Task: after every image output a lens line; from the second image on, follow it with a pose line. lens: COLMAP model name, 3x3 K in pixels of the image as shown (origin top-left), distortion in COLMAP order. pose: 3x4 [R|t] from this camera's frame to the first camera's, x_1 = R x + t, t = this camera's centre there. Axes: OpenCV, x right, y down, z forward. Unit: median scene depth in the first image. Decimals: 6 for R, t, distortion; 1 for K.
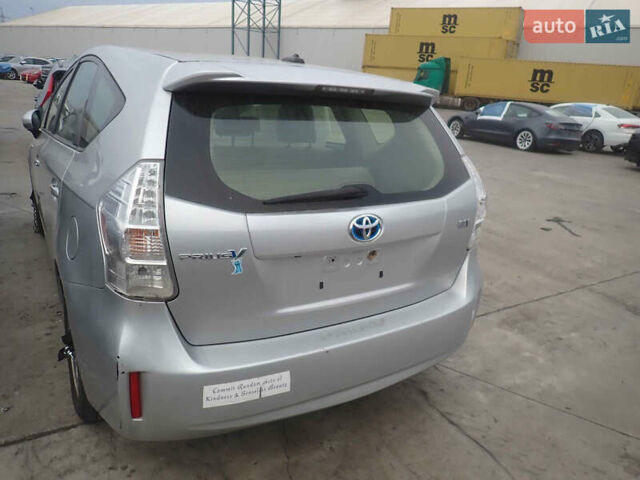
lens RADIAL K [[473.9, 0, 320.0], [0, 473.9, 240.0], [0, 0, 1]] dist [0.005838, -0.010614]
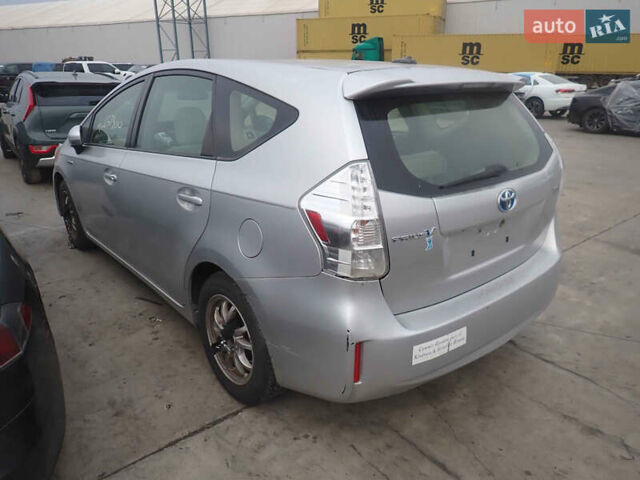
lens RADIAL K [[473.9, 0, 320.0], [0, 473.9, 240.0], [0, 0, 1]] dist [0.005838, -0.010614]
pose [[0.986889, -0.116161, 0.112057, -0.329979], [0.113055, 0.993017, 0.033700, -0.012983], [-0.115189, -0.020590, 0.993130, -0.083593]]
